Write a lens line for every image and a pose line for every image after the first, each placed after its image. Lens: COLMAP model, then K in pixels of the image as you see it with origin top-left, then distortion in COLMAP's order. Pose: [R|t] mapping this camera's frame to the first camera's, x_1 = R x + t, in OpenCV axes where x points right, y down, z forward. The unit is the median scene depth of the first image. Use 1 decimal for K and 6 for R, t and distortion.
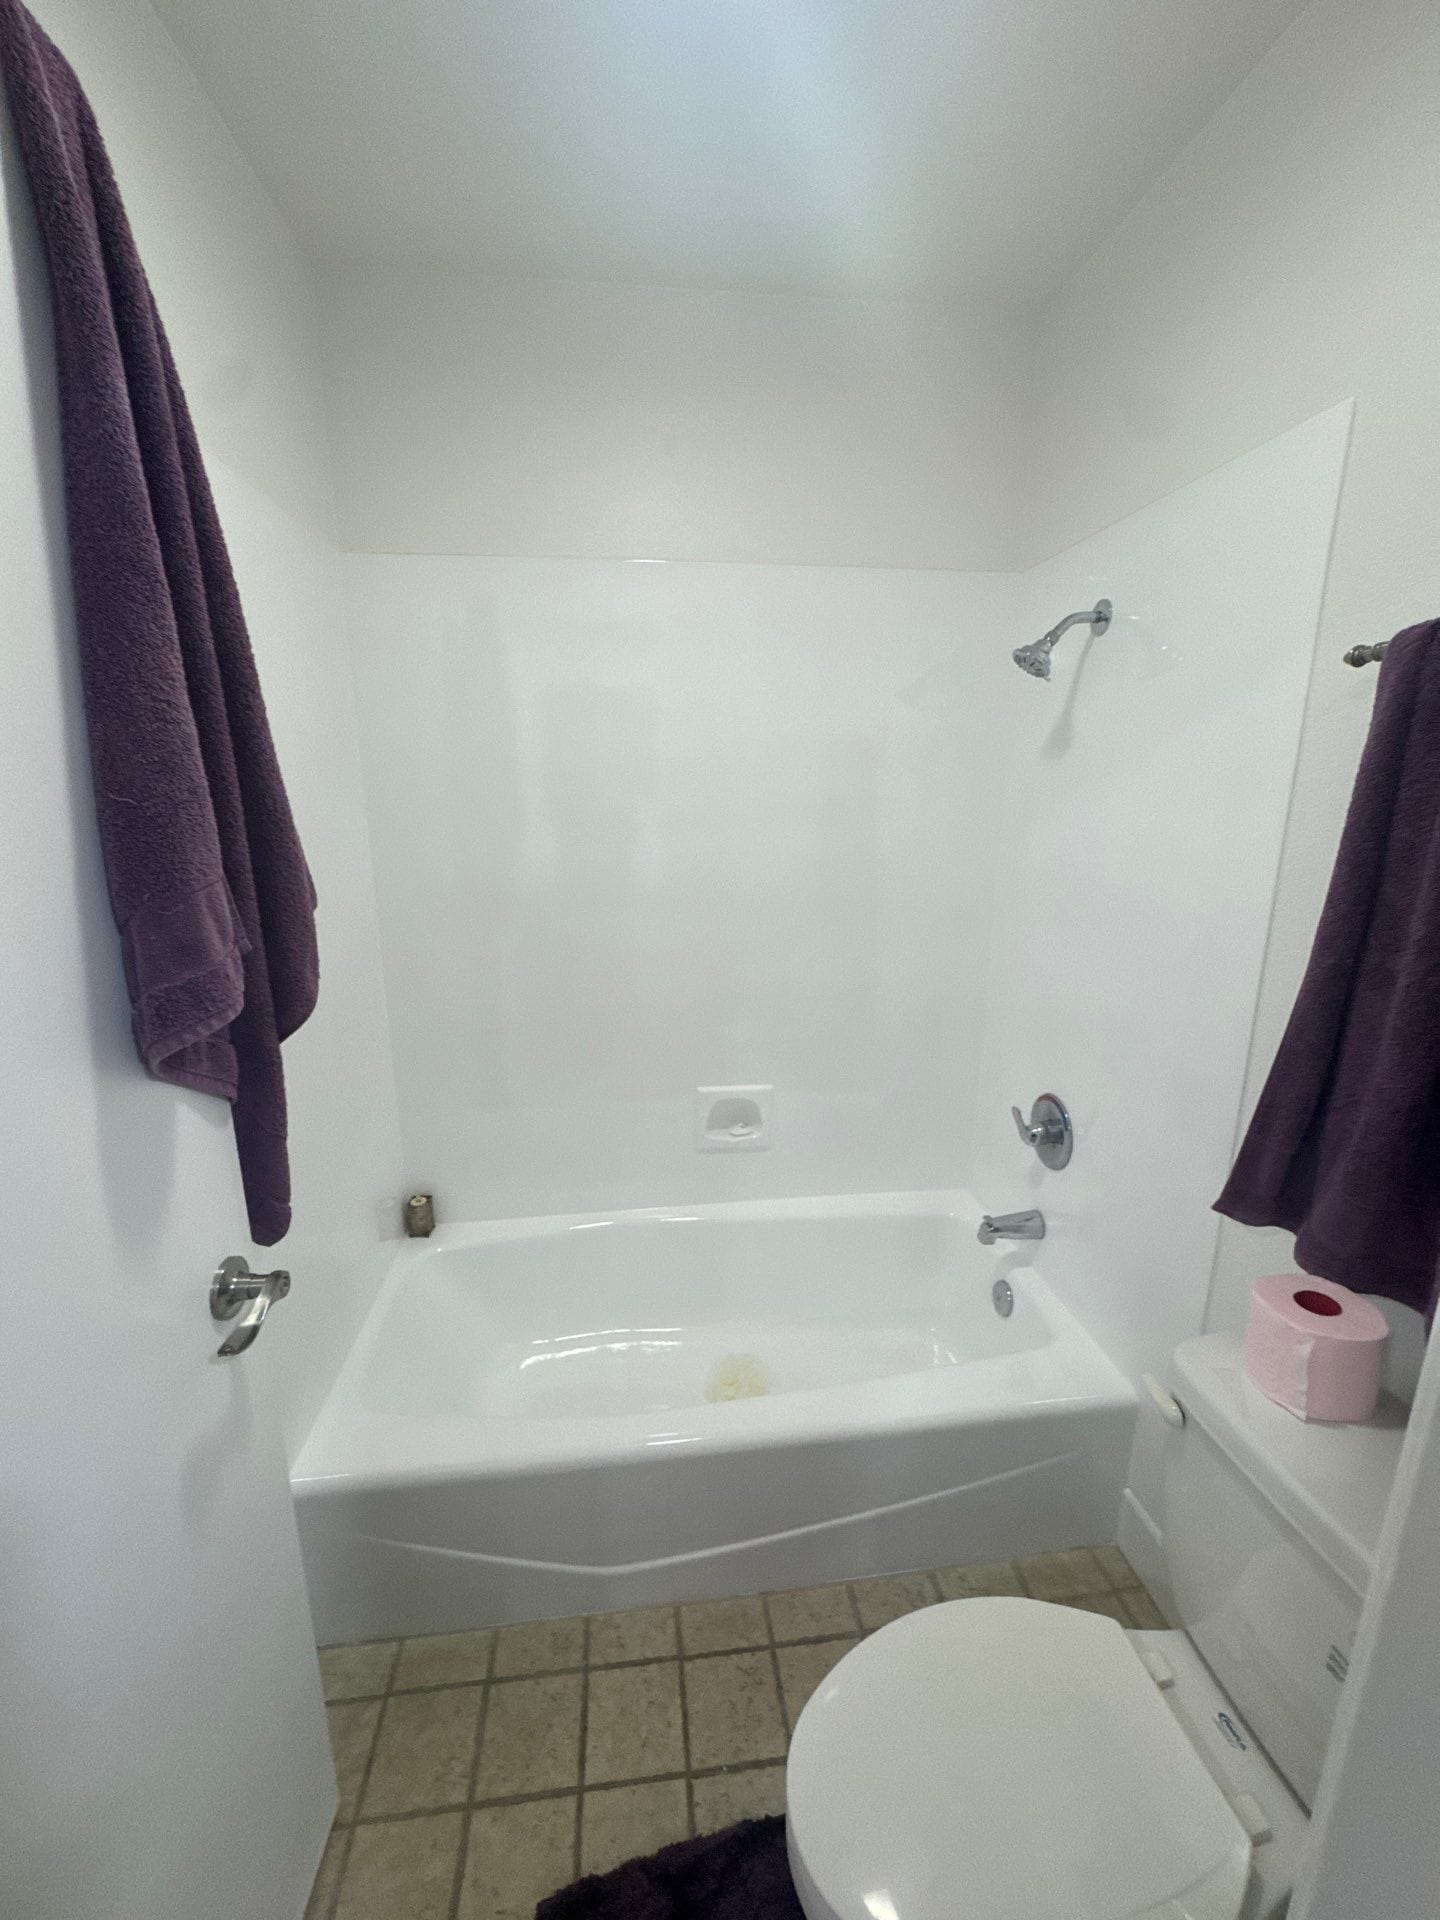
lens RADIAL K [[767.4, 0, 720.0], [0, 767.4, 960.0], [0, 0, 1]] dist [0.001323, -0.000049]
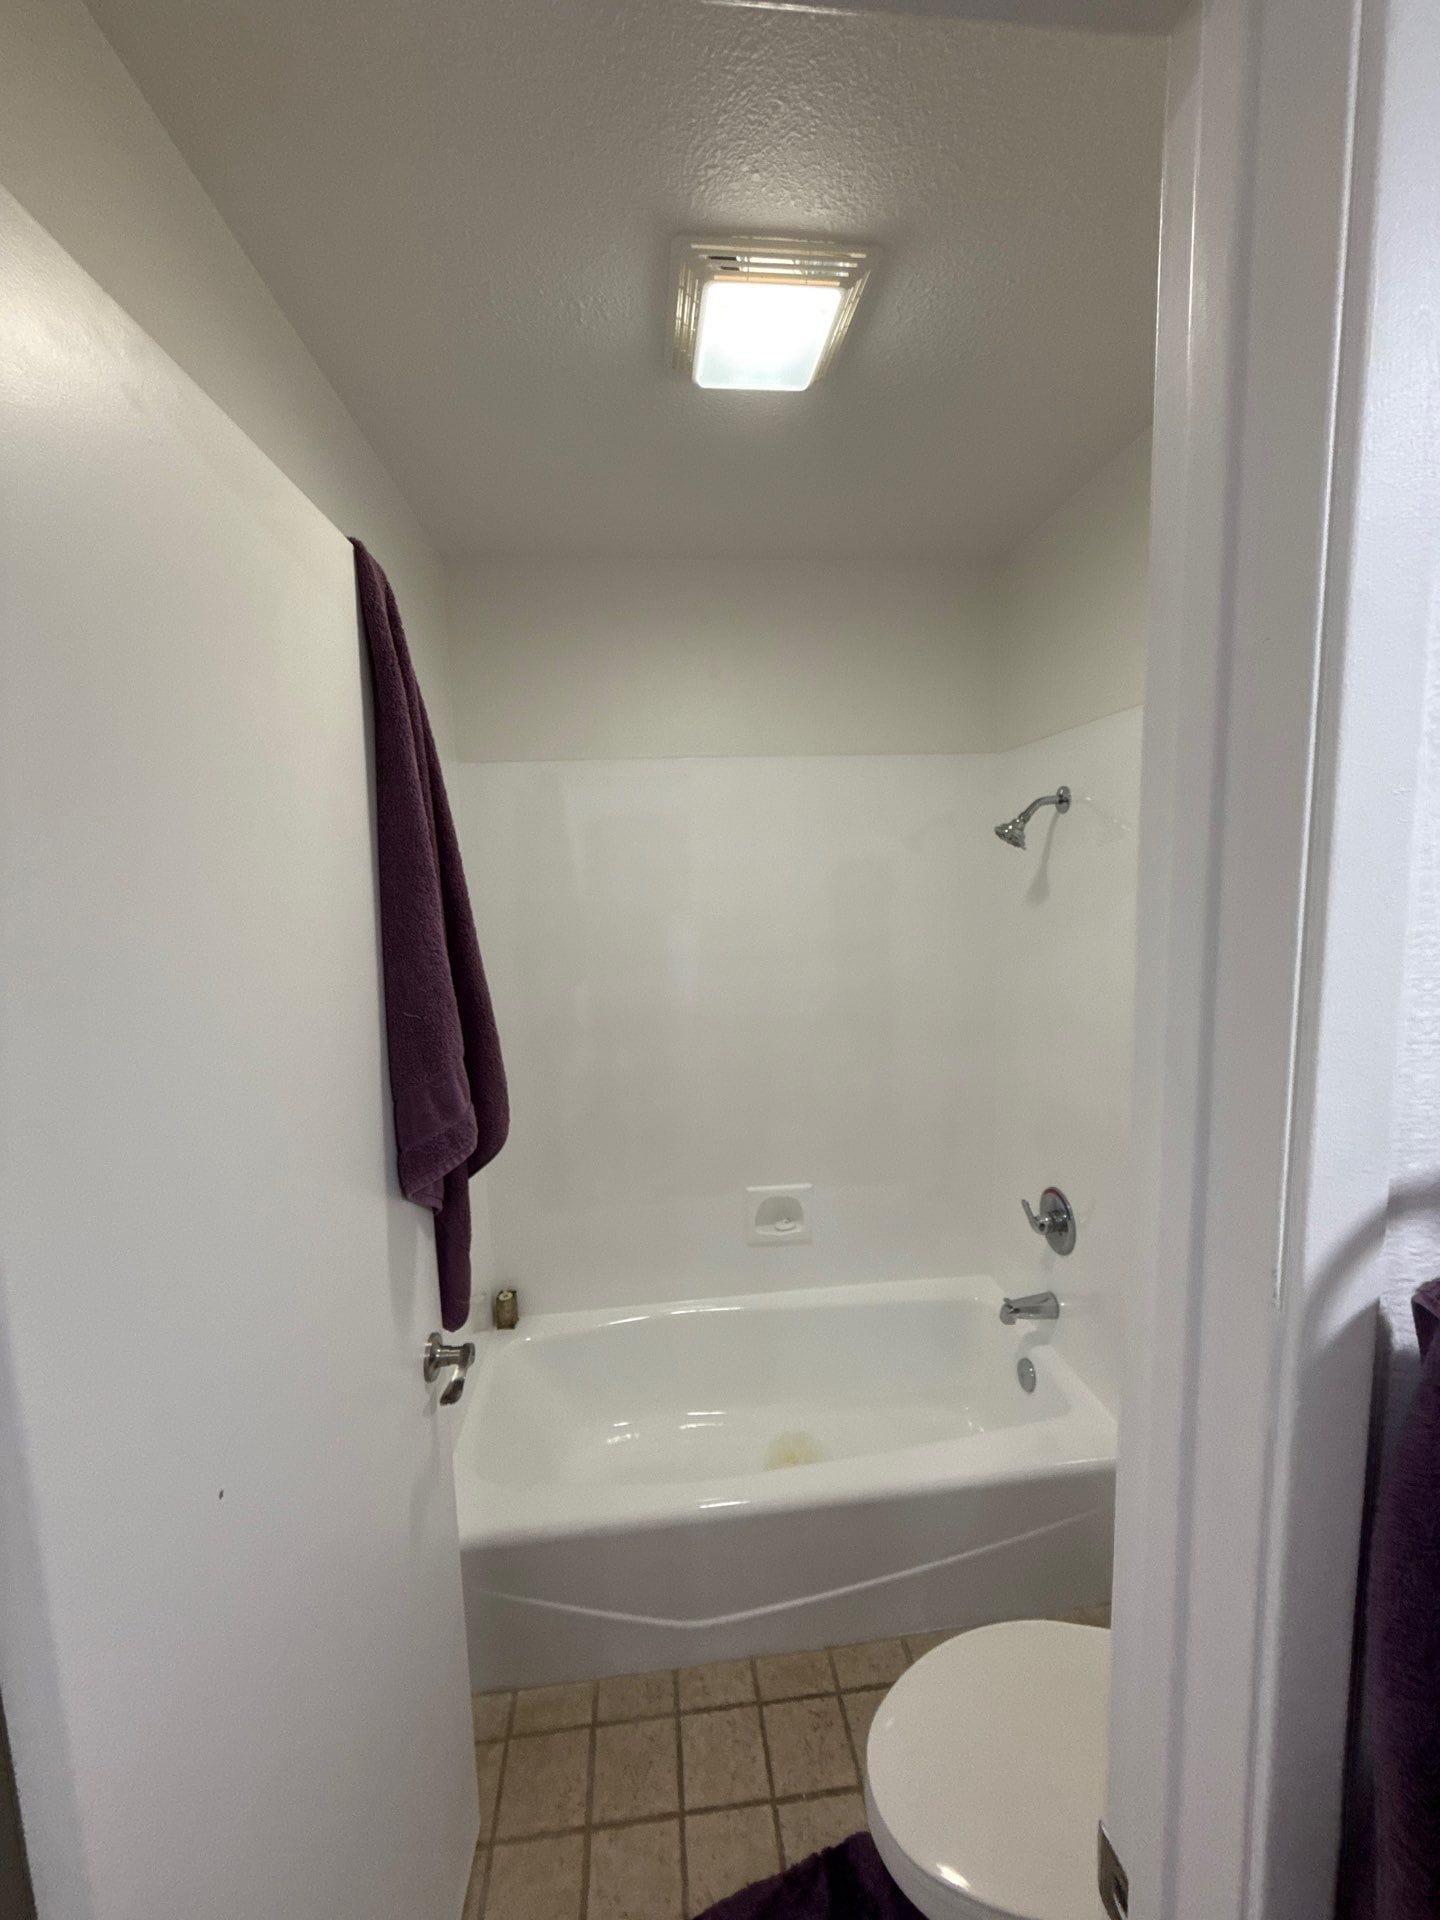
lens RADIAL K [[767.4, 0, 720.0], [0, 767.4, 960.0], [0, 0, 1]] dist [0.001323, -0.000049]
pose [[0.999444, -0.028433, -0.017425, -0.057509], [0.026308, 0.993362, -0.111983, -0.064851], [0.020493, 0.111462, 0.993557, -0.259648]]
